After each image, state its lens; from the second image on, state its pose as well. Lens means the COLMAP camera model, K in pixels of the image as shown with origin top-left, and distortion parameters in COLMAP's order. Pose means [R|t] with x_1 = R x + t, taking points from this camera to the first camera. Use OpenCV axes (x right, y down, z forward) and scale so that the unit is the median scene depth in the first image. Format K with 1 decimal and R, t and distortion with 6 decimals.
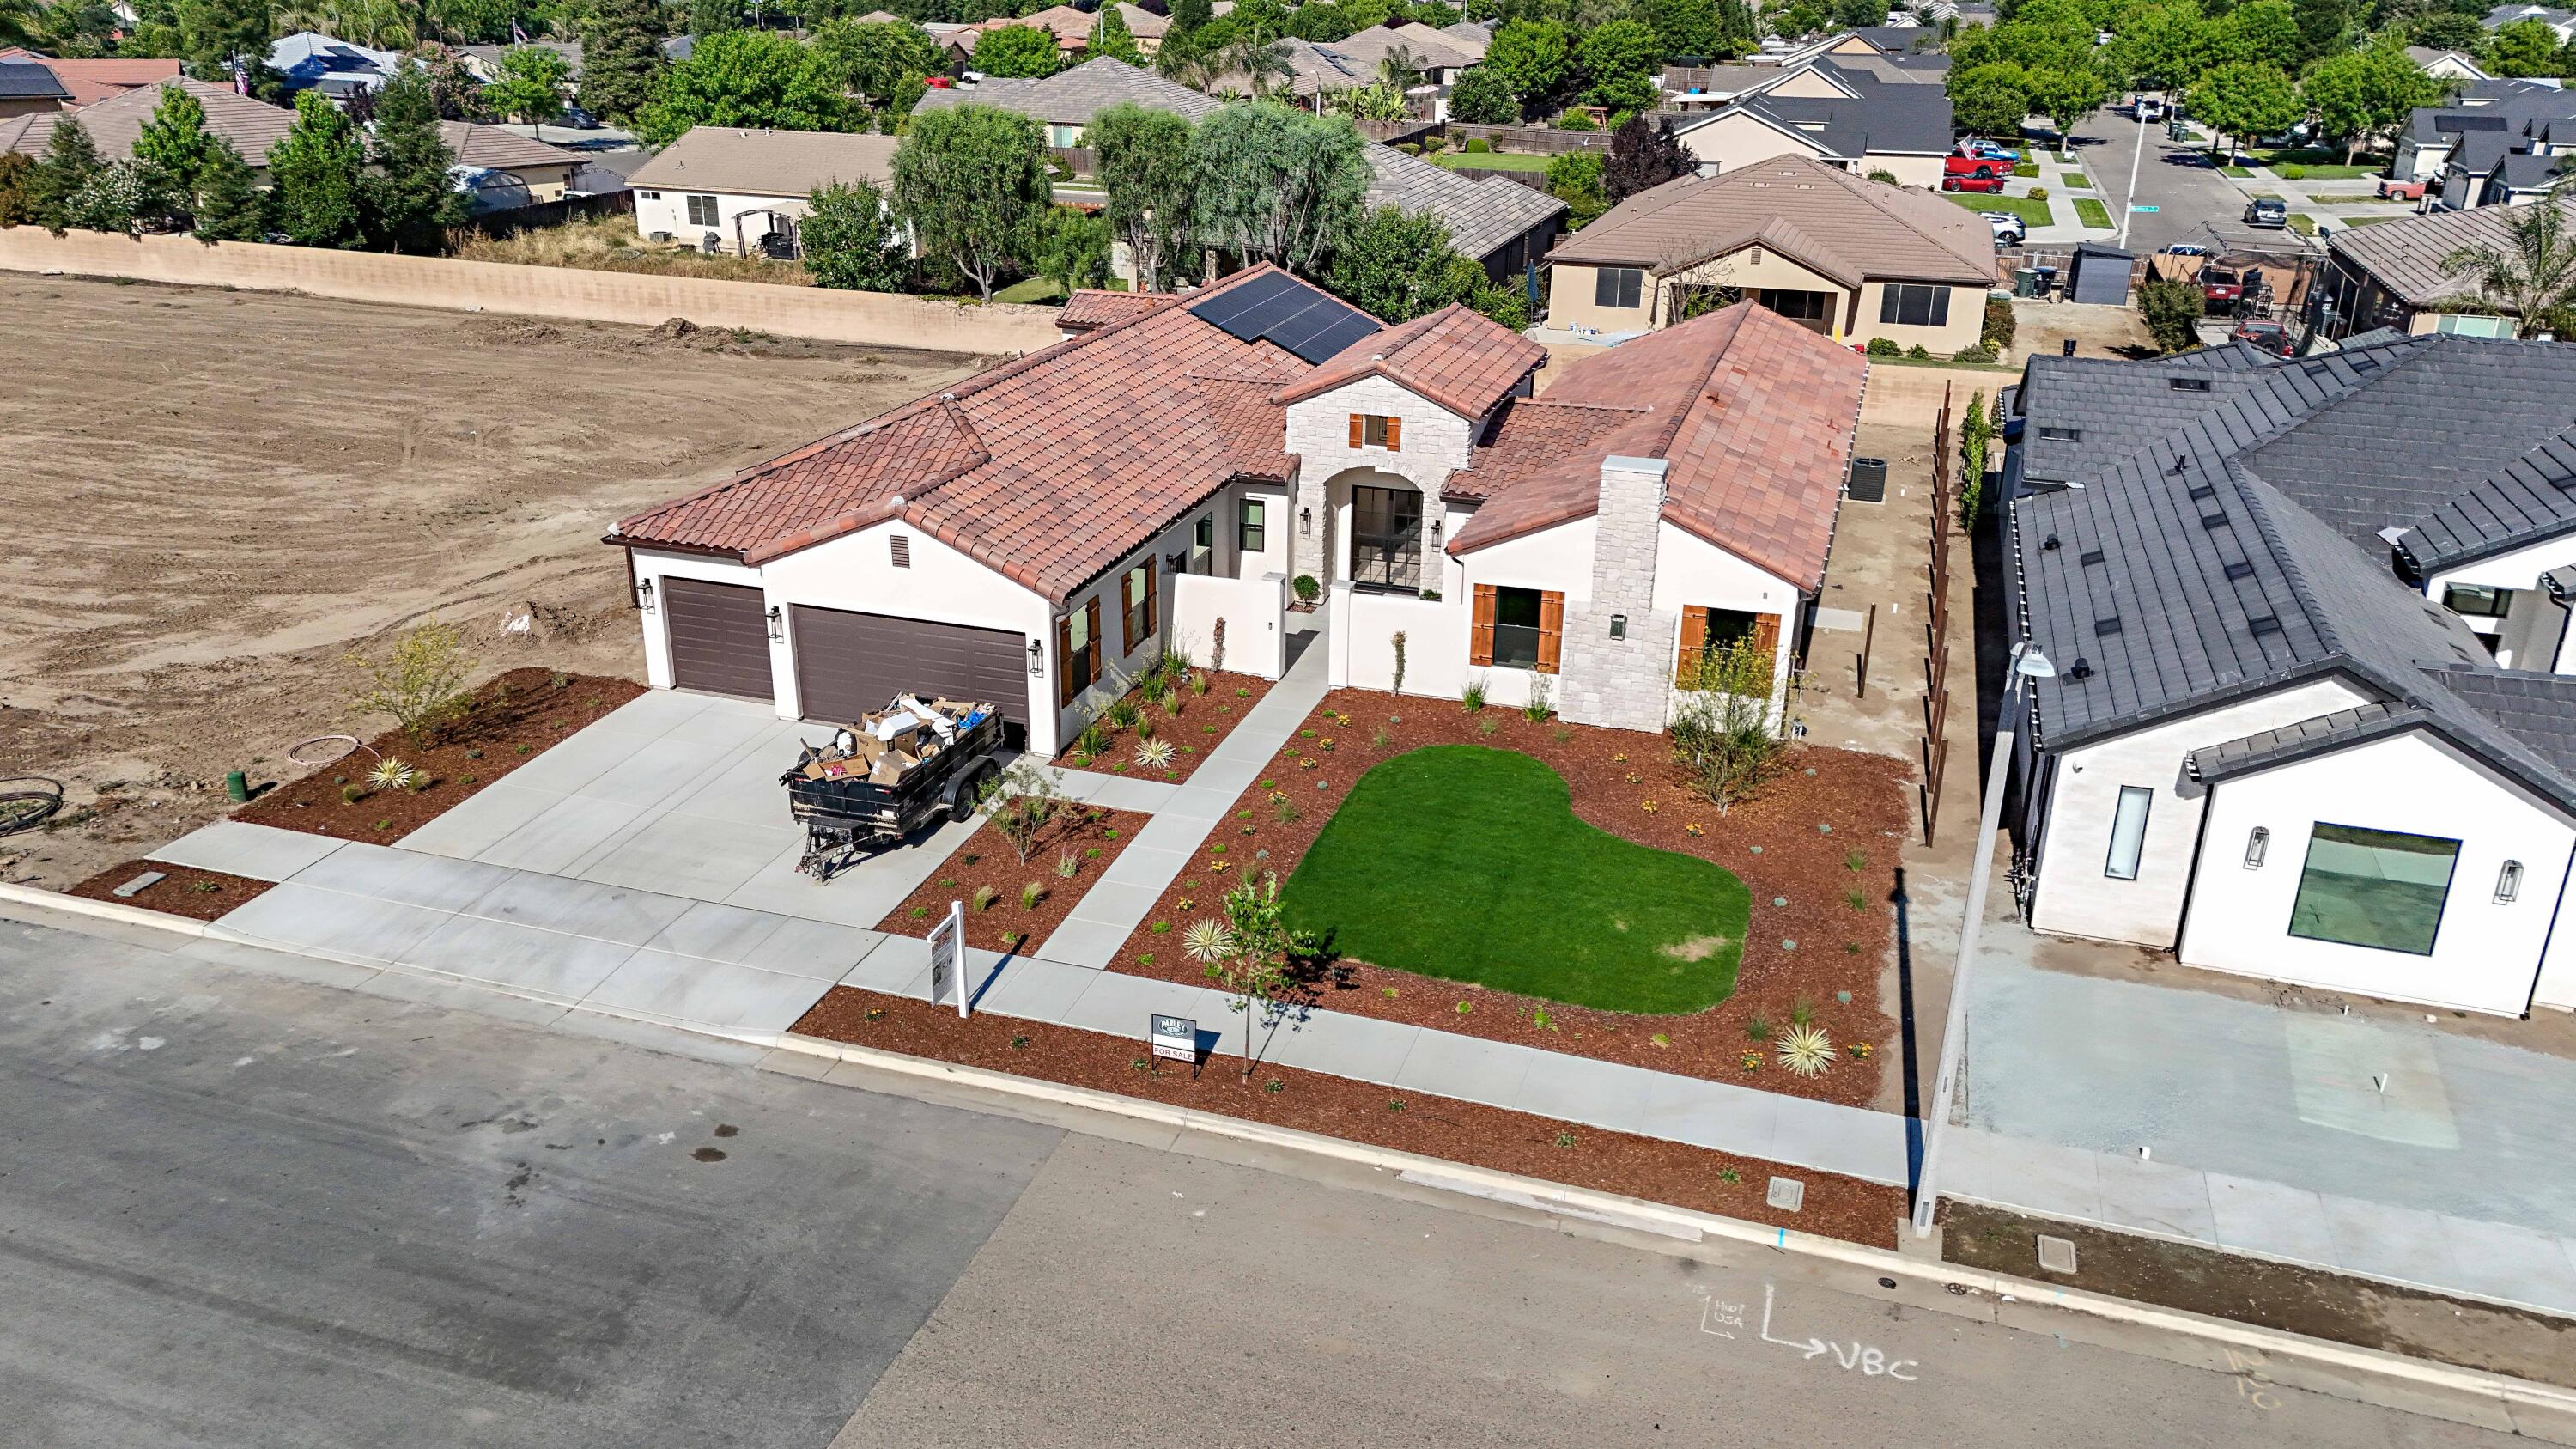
lens RADIAL K [[1877.8, 0, 1290.3], [0, 1877.8, 725.4], [0, 0, 1]] dist [0.056854, -0.032894]
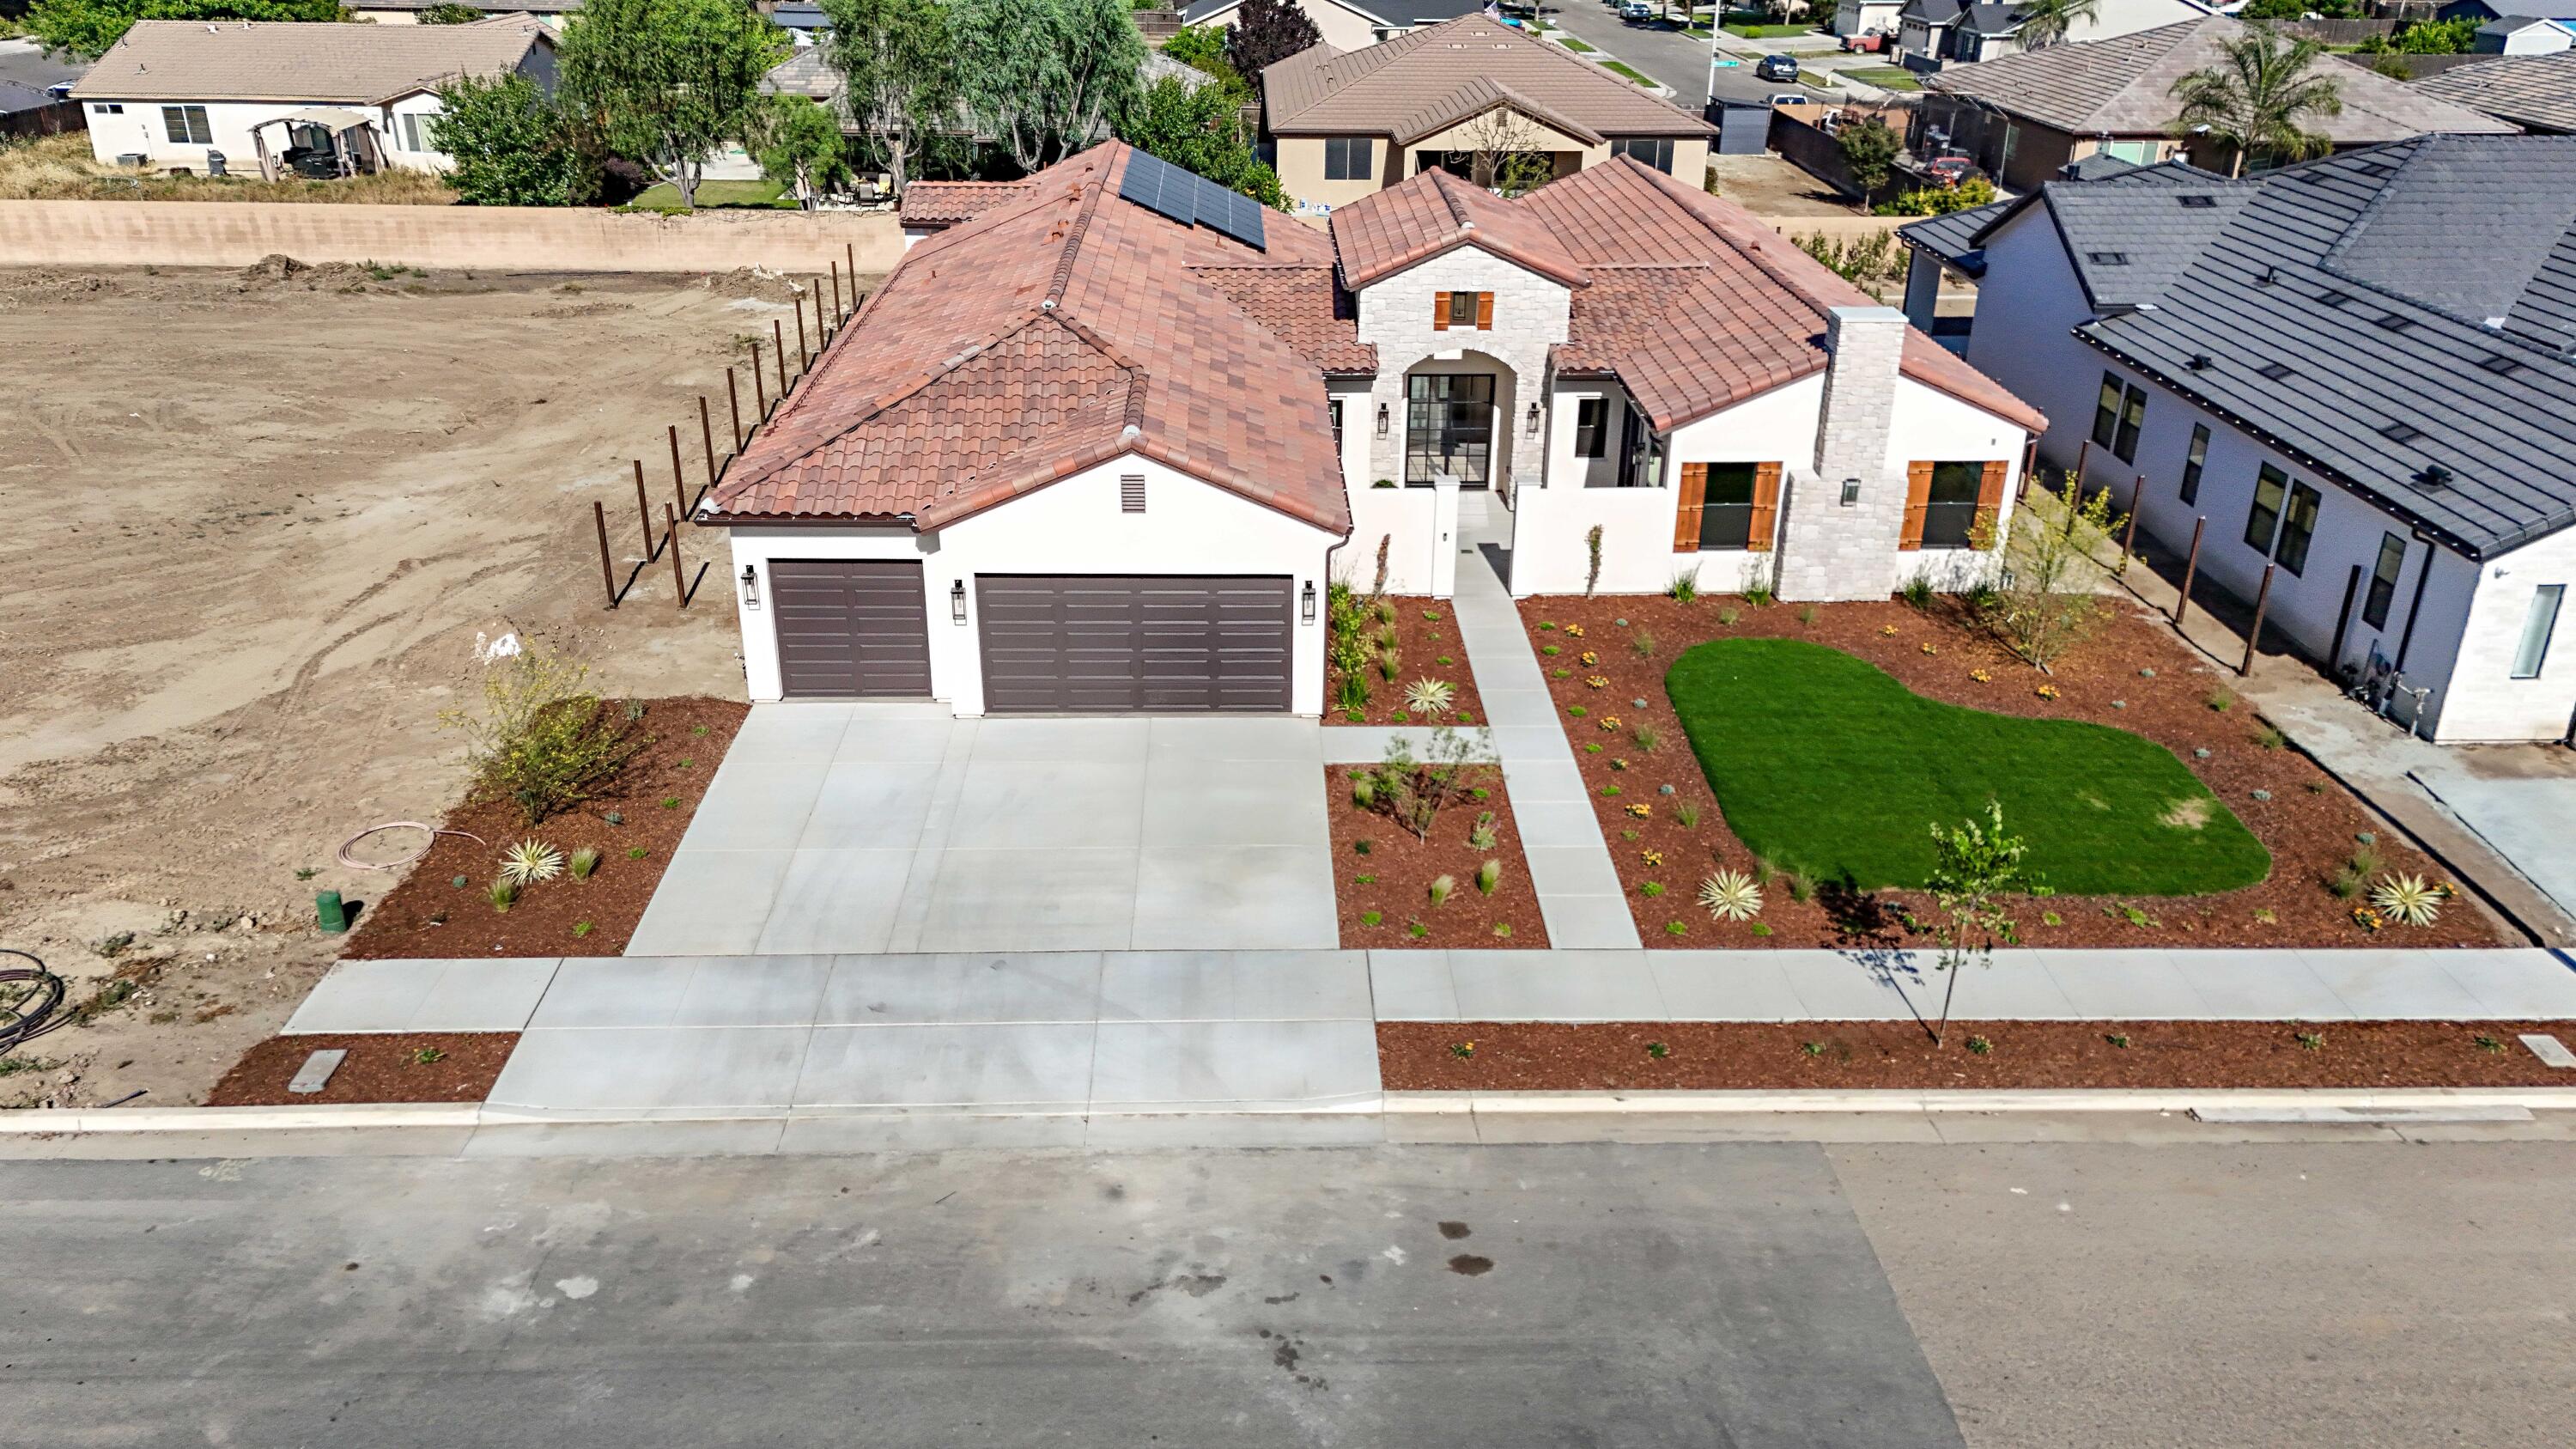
lens RADIAL K [[1877.8, 0, 1292.1], [0, 1877.8, 730.8], [0, 0, 1]] dist [0.056854, -0.032894]
pose [[0.942921, -0.144224, 0.300165, -0.371429], [0.128313, 0.989104, 0.072172, -0.037081], [-0.307304, -0.029537, 0.951153, 0.182979]]
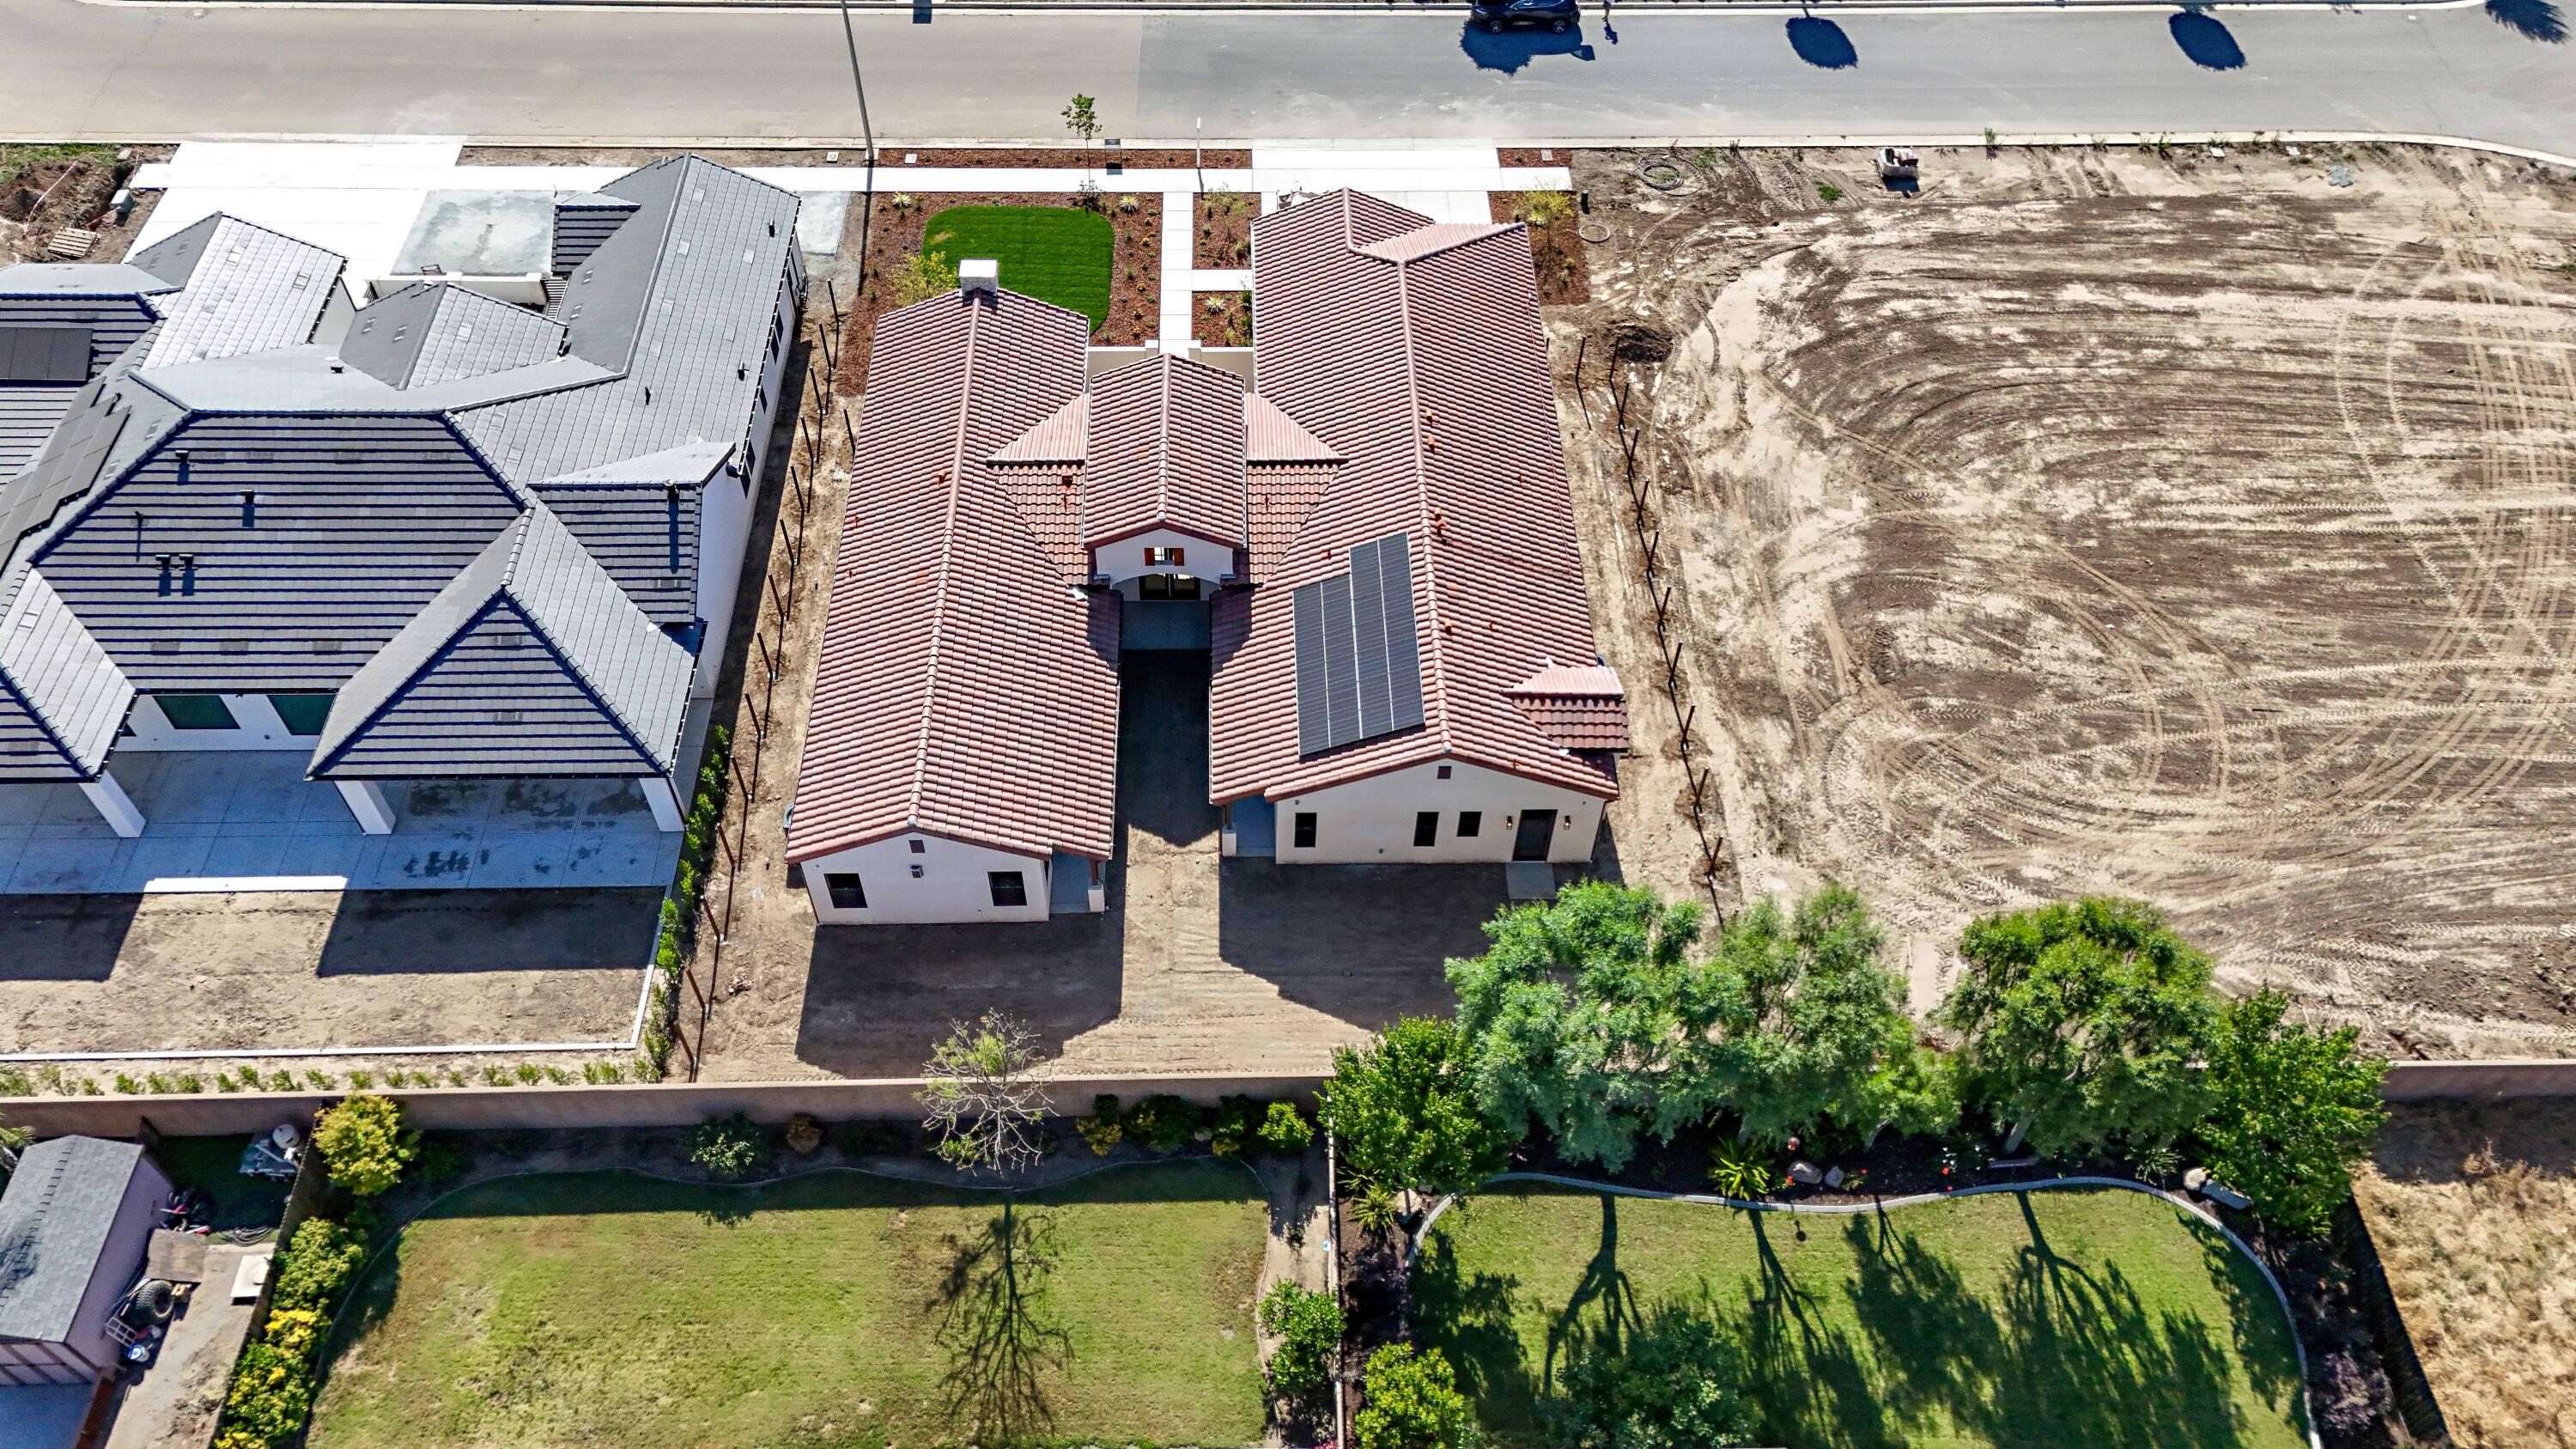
lens RADIAL K [[1877.8, 0, 1308.9], [0, 1877.8, 720.1], [0, 0, 1]] dist [0.056854, -0.032894]
pose [[-0.941273, 0.239390, -0.238112, 0.389078], [-0.159340, 0.306810, 0.938338, -1.628160], [0.297684, 0.921173, -0.250647, 1.817001]]
